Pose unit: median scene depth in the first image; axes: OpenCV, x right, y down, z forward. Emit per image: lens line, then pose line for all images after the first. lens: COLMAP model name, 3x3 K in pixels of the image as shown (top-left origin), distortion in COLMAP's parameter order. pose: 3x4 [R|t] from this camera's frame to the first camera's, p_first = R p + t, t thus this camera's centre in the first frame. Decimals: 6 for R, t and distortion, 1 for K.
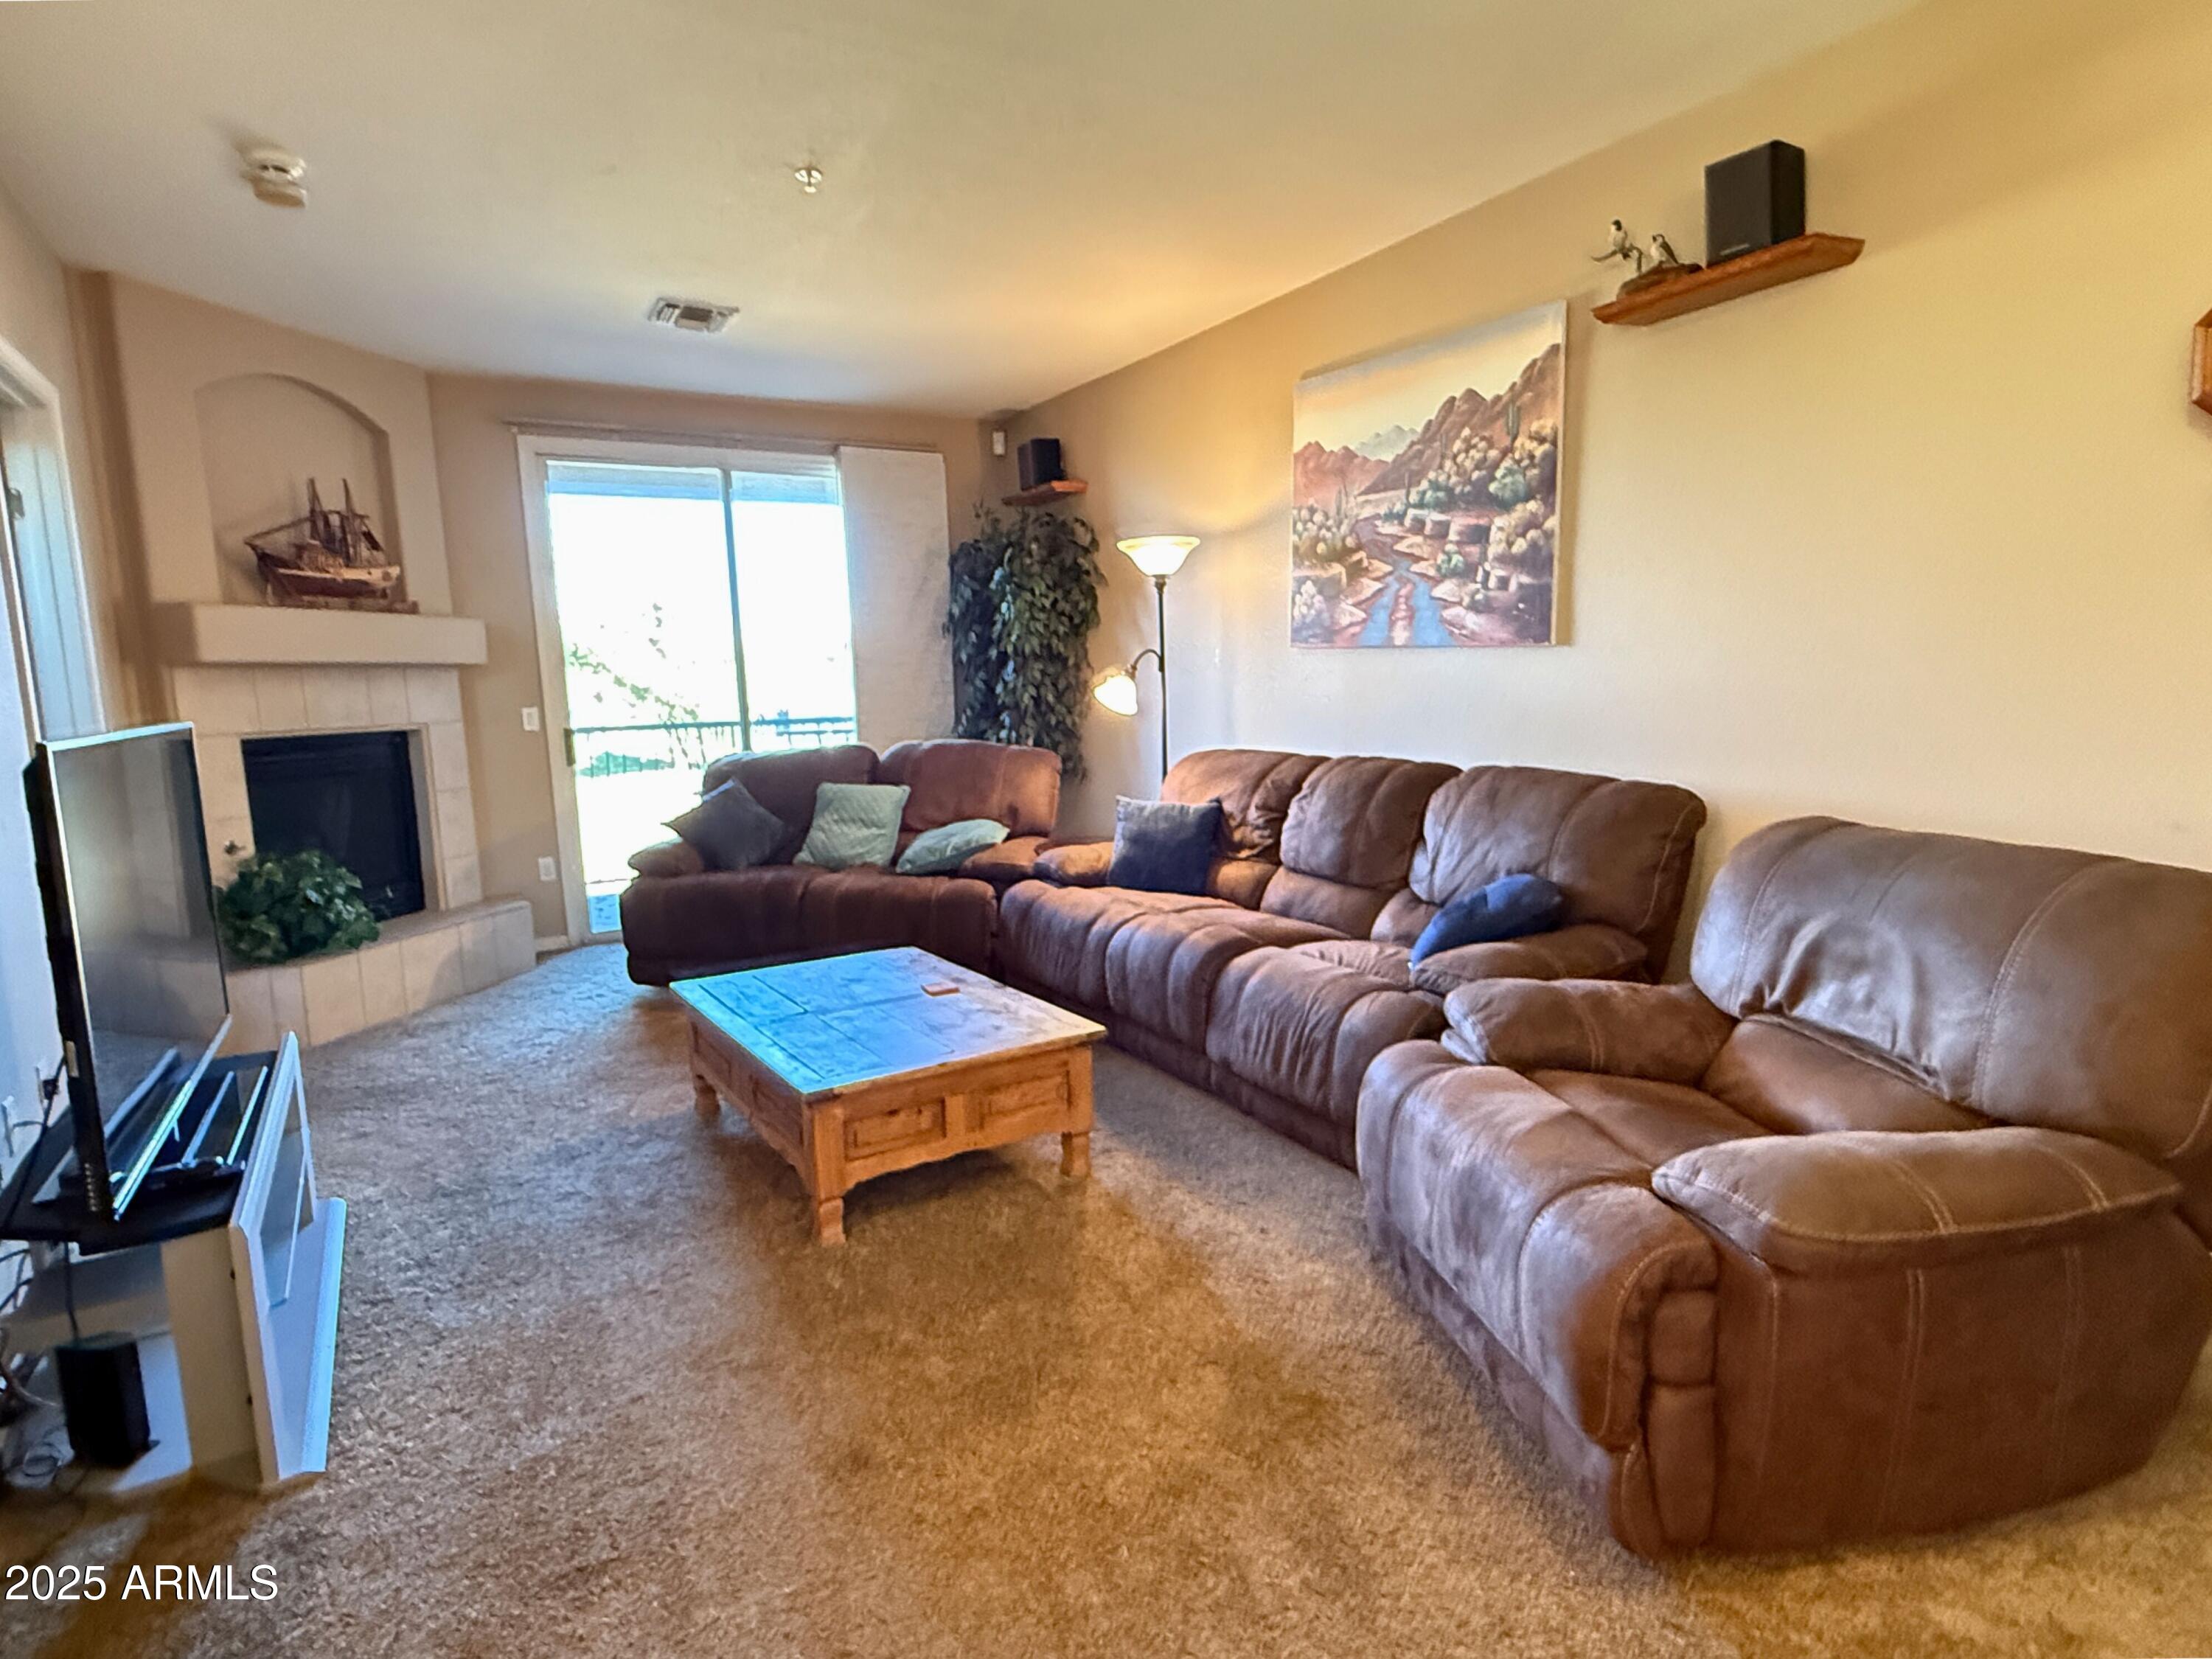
lens RADIAL K [[1182.4, 0, 1122.7], [0, 1182.4, 833.1], [0, 0, 1]] dist [-0.000895, -0.000517]
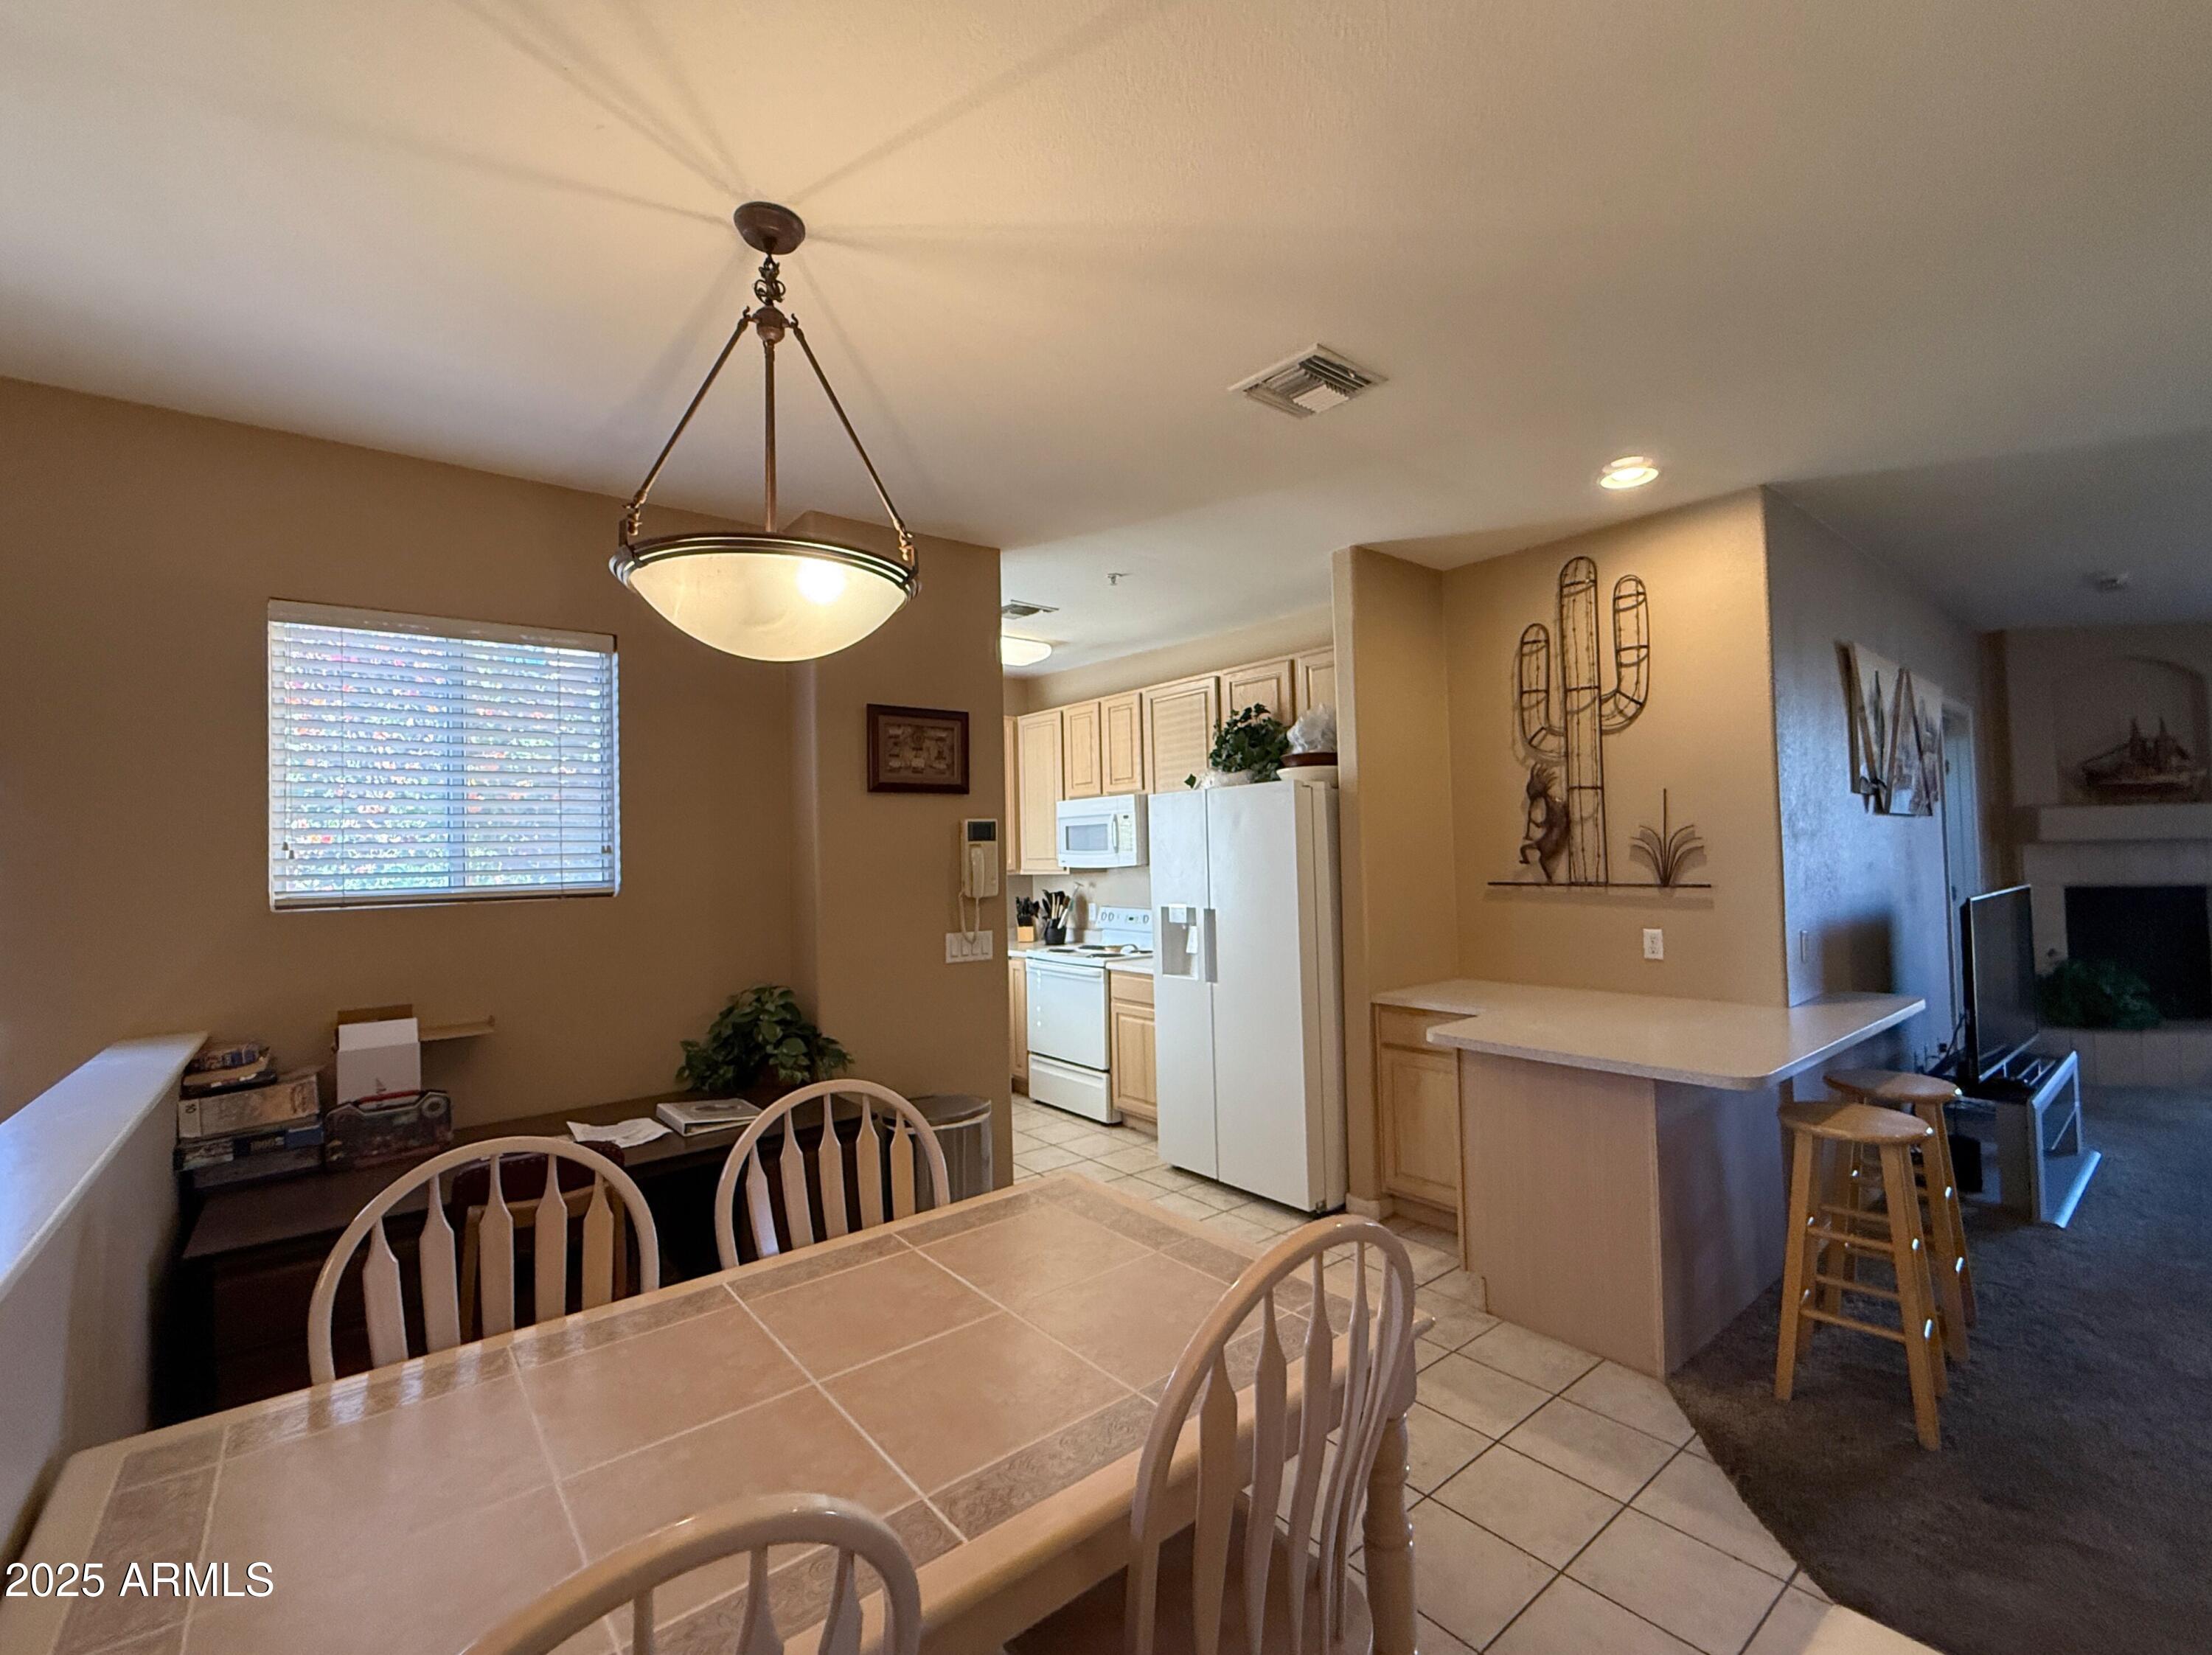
lens RADIAL K [[944.2, 0, 1105.2], [0, 944.2, 825.6], [0, 0, 1]] dist [0.001776, -0.000337]
pose [[0.128406, -0.003441, -0.991716, 0.406793], [-0.110184, 0.993753, -0.017714, 0.005974], [0.985582, 0.111546, 0.127224, -0.516122]]
